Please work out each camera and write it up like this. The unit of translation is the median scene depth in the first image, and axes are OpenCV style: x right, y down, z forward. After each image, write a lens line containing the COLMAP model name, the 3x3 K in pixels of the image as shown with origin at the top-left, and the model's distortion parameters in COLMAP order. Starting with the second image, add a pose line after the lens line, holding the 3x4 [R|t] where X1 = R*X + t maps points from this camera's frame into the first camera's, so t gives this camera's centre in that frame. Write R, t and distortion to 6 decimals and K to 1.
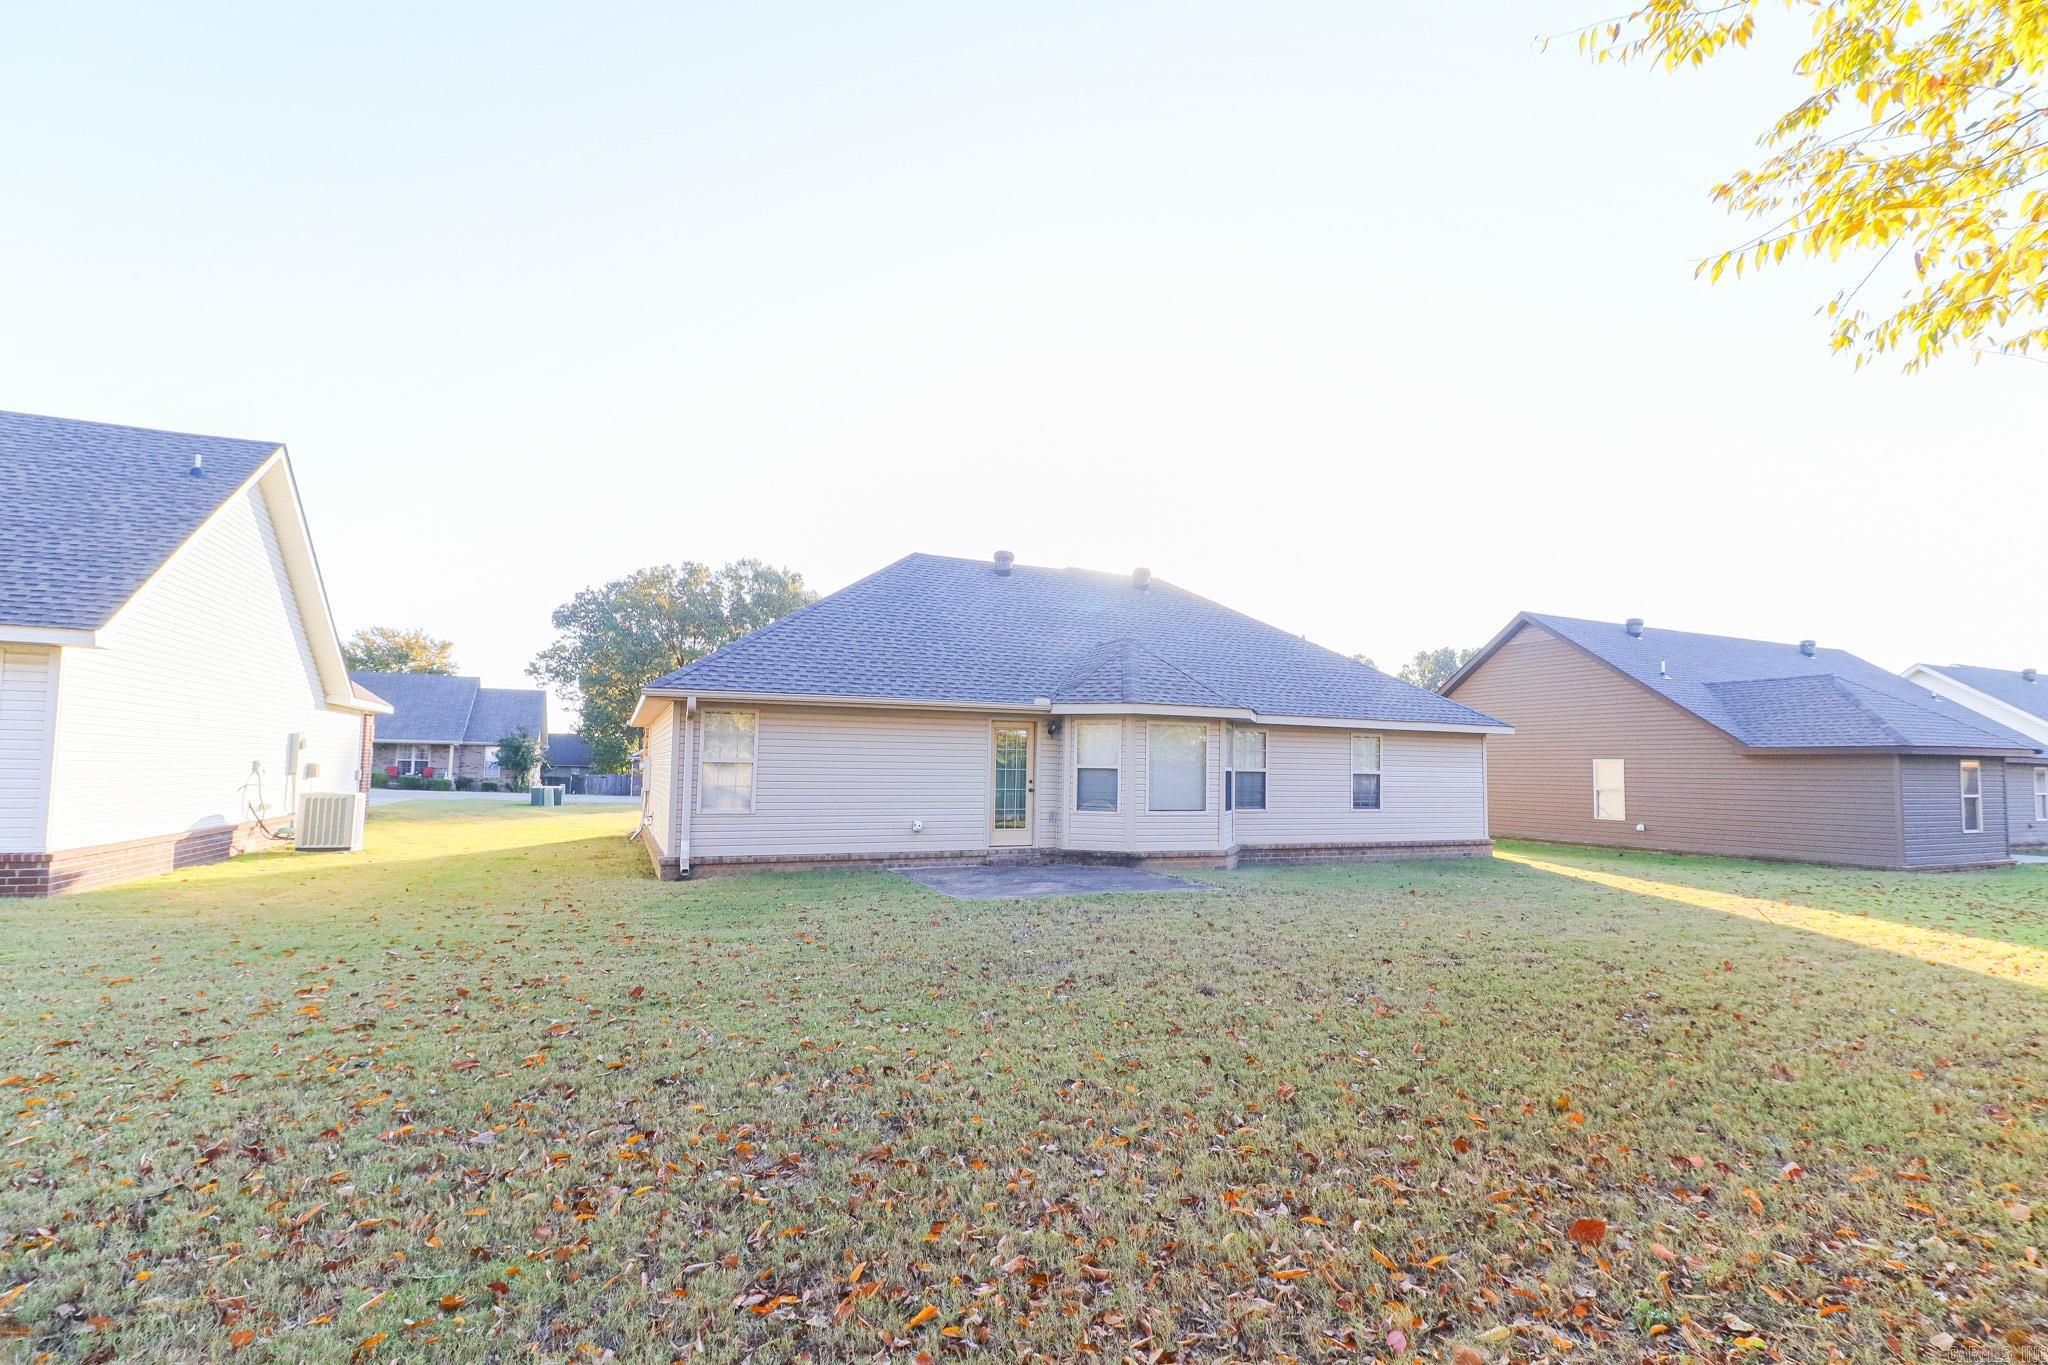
lens RADIAL K [[959.8, 0, 1078.2], [0, 959.8, 719.7], [0, 0, 1]] dist [0.001948, -0.000107]
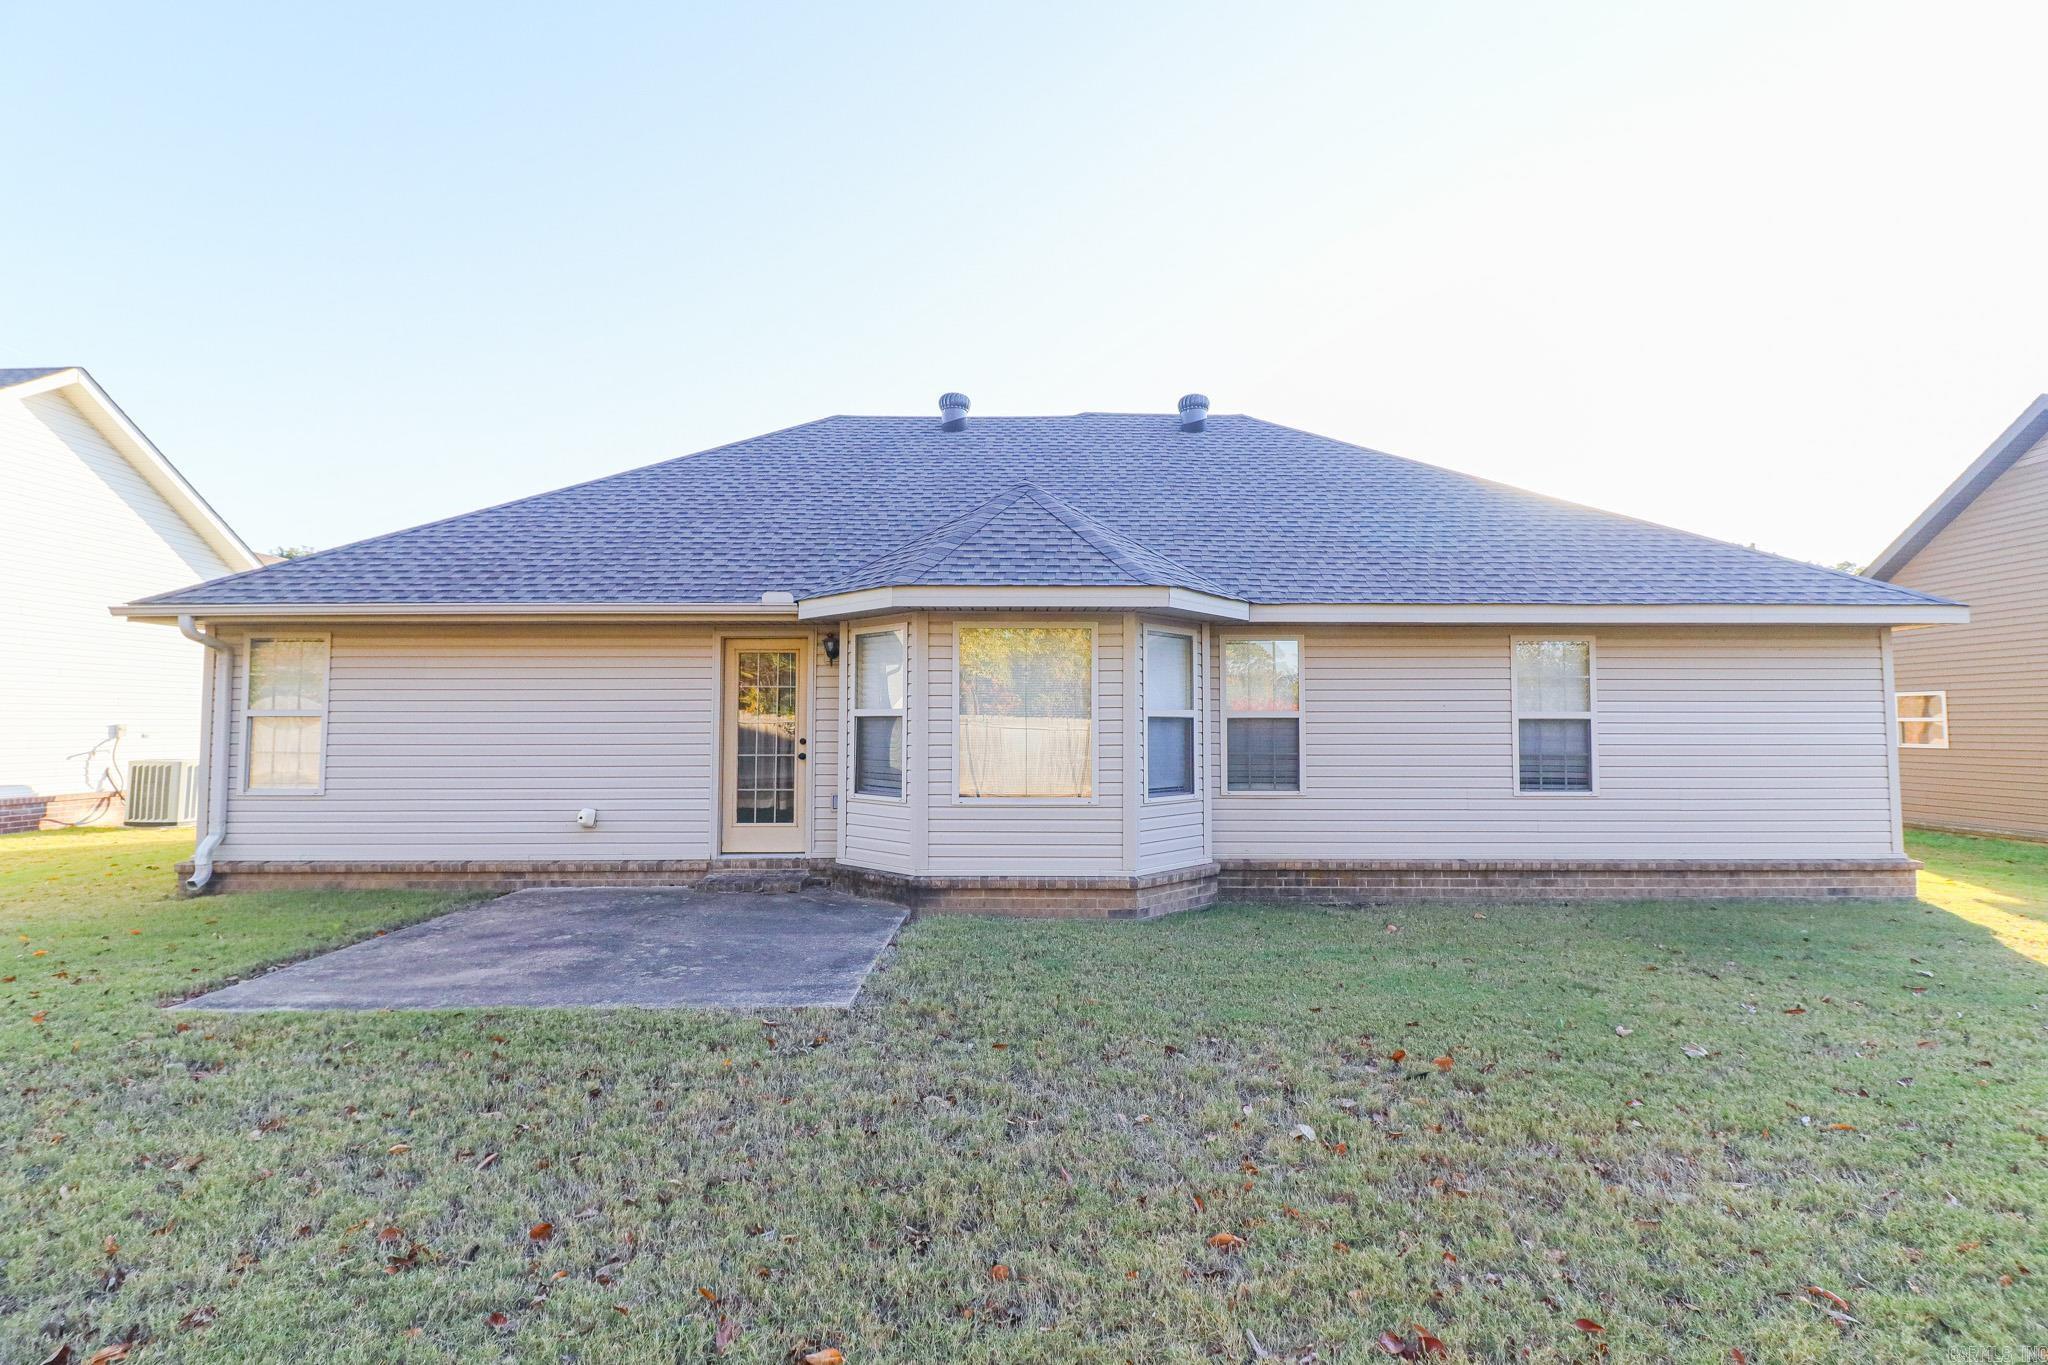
lens RADIAL K [[977.7, 0, 1024.0], [0, 977.7, 682.5], [0, 0, 1]] dist [-0.002048, -0.000994]
pose [[0.905799, -0.032620, -0.422451, 0.322747], [0.036434, 0.999336, 0.000955, 0.033984], [0.422139, -0.016257, 0.906385, 0.533408]]
